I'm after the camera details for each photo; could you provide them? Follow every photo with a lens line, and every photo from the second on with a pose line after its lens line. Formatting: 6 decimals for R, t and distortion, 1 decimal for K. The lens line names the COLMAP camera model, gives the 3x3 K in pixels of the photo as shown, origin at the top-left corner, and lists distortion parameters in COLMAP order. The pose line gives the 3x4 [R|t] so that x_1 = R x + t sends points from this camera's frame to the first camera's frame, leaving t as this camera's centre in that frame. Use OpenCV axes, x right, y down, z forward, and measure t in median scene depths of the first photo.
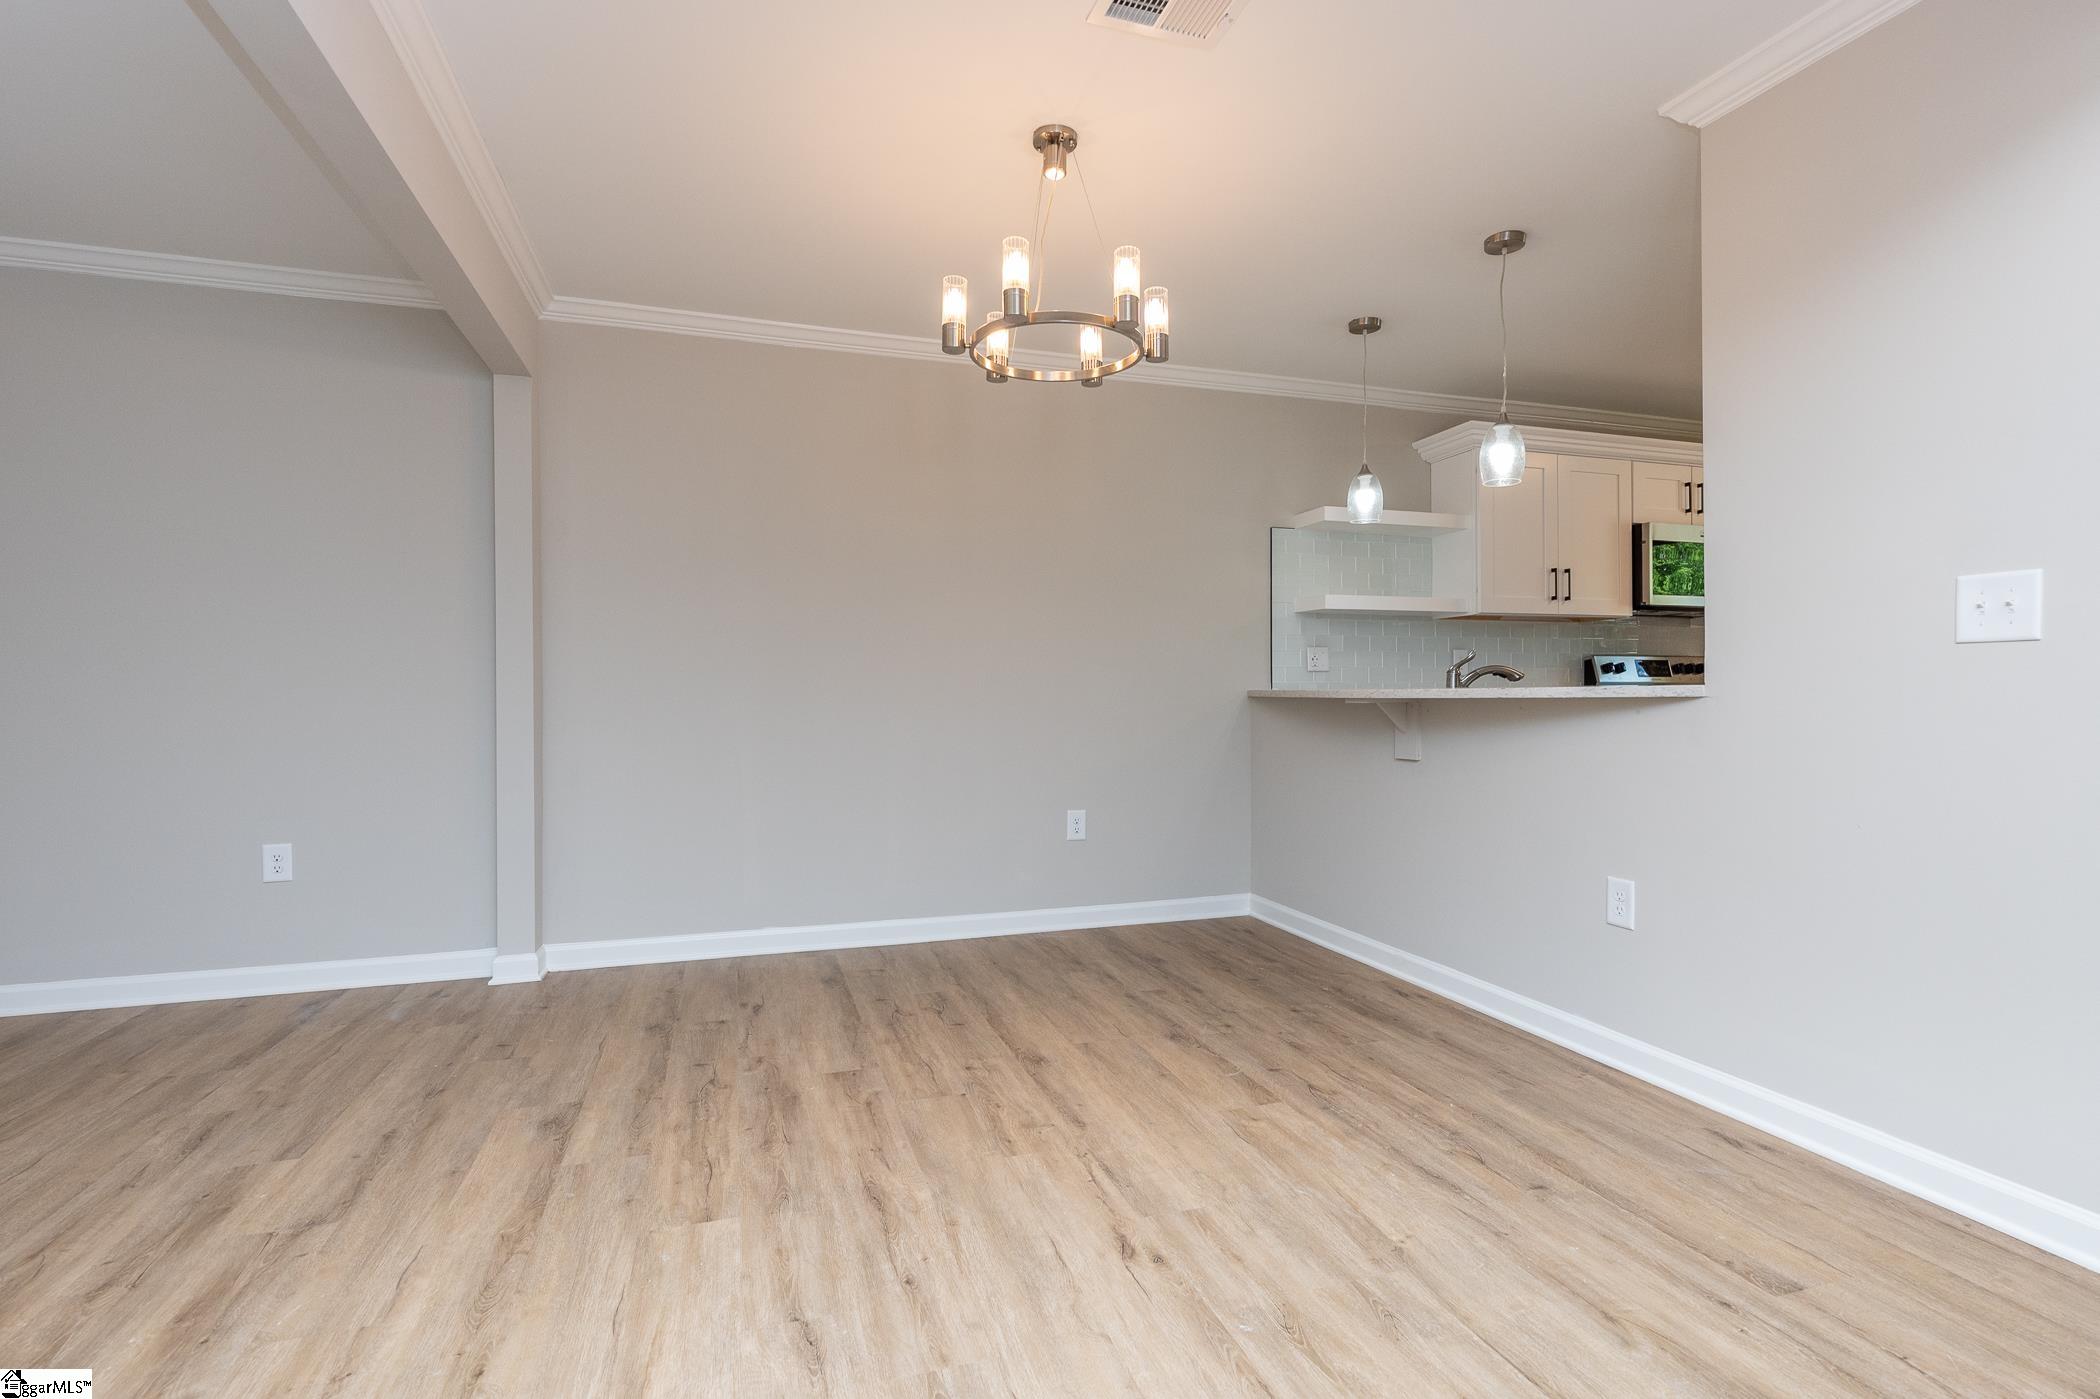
lens RADIAL K [[1006.5, 0, 1062.9], [0, 1006.5, 708.2], [0, 0, 1]] dist [-0.001121, 0.000222]
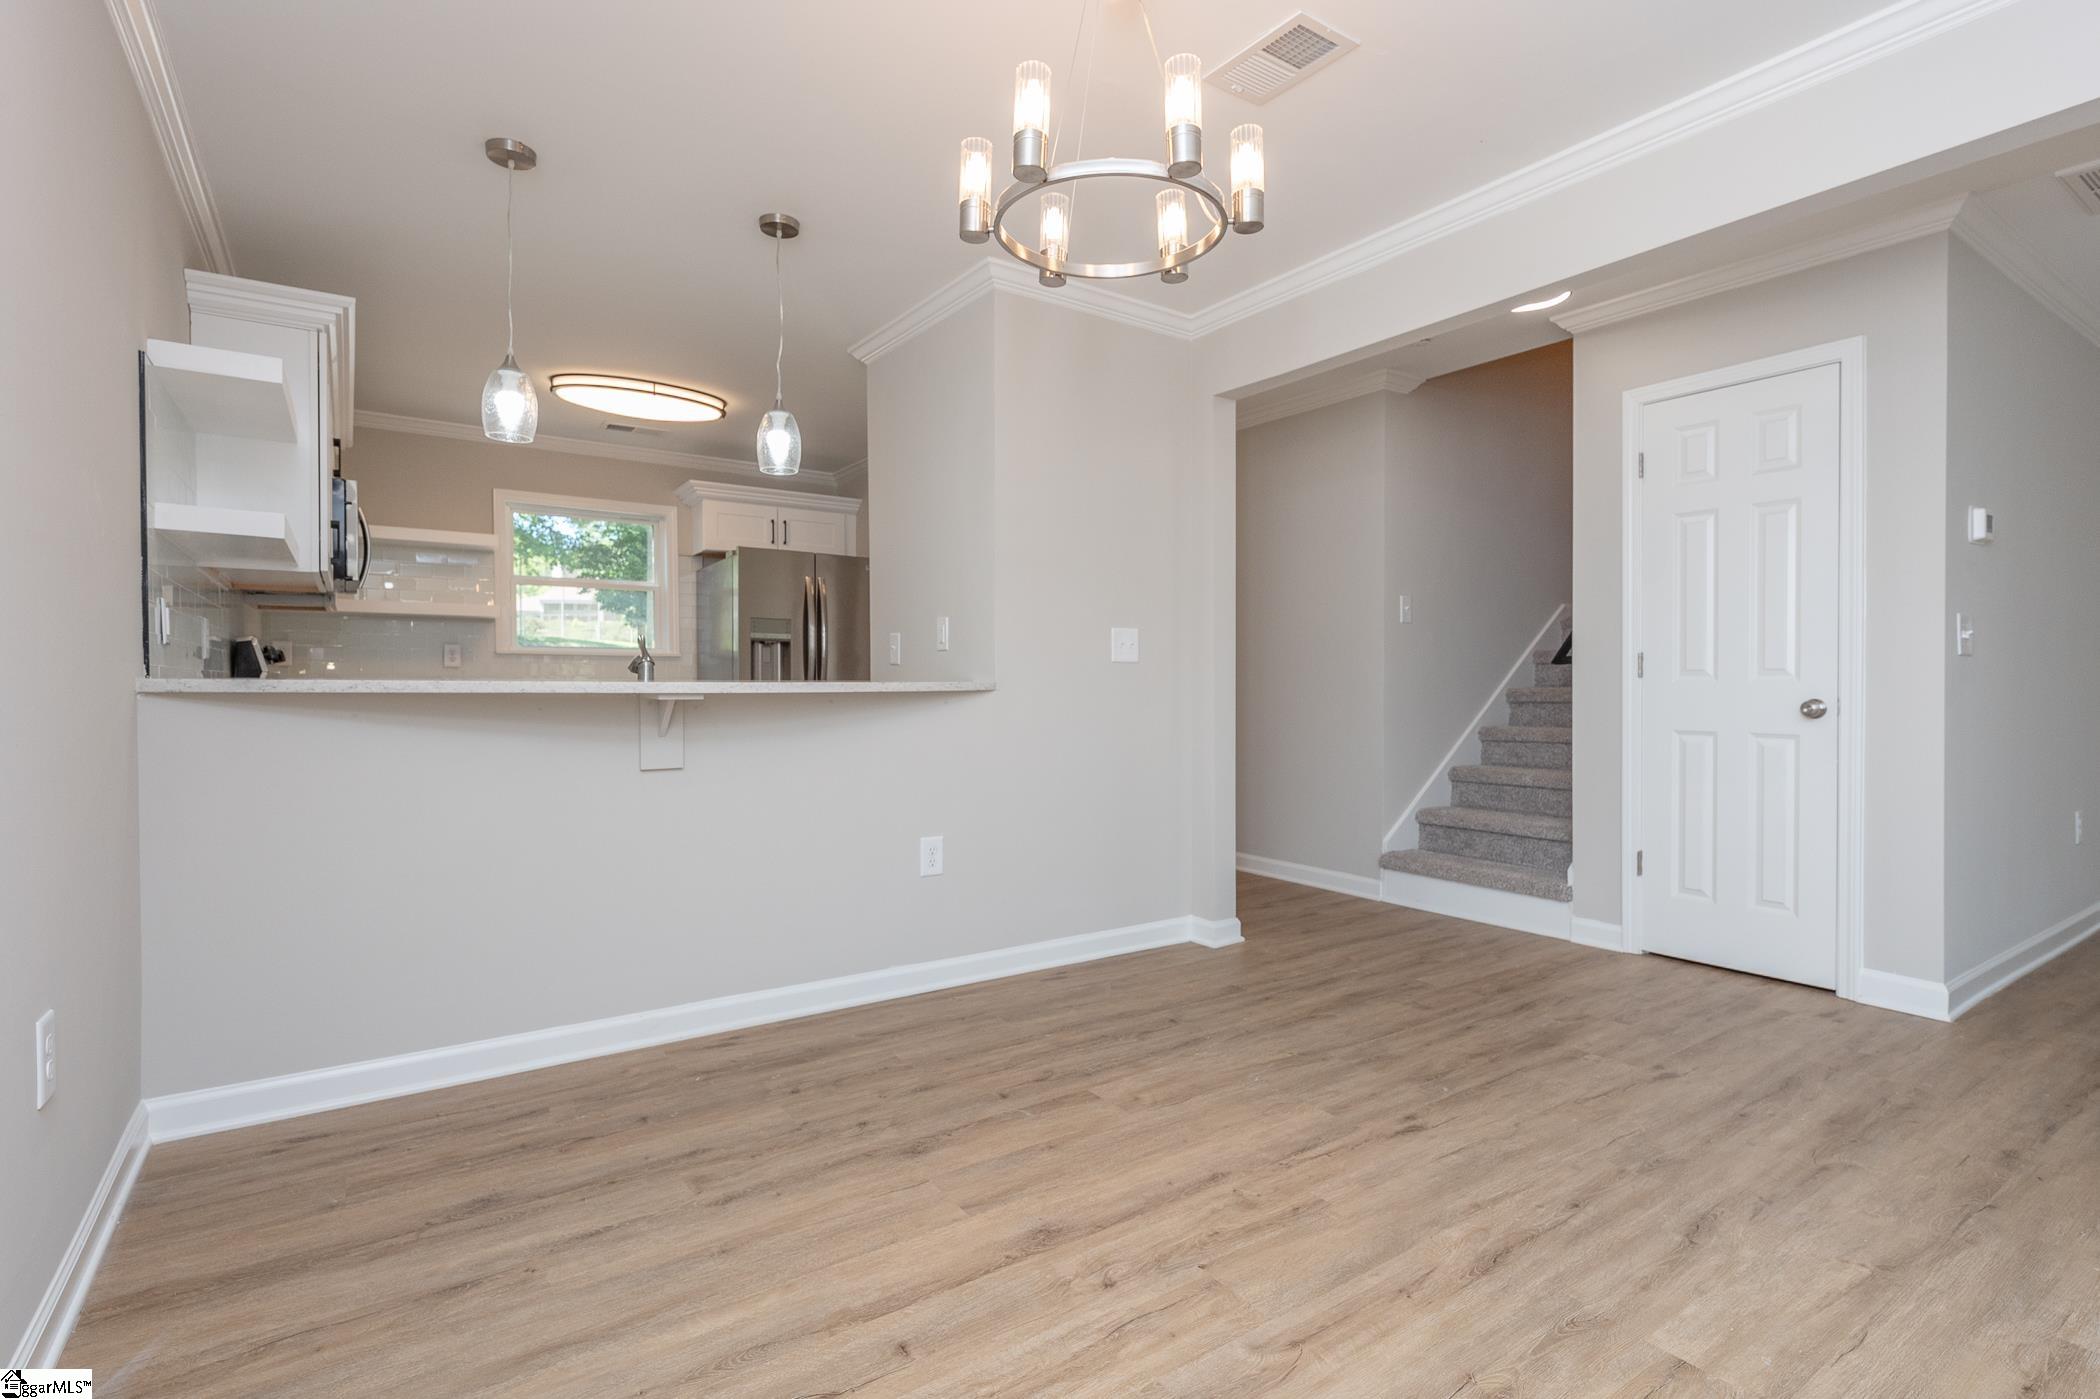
lens RADIAL K [[994.2, 0, 1086.5], [0, 994.2, 689.0], [0, 0, 1]] dist [0.001911, 0.000717]
pose [[-0.301421, -0.000812, 0.953491, -0.594018], [0.011891, 0.999919, 0.004611, -0.014668], [-0.953417, 0.012727, -0.301387, 1.042457]]
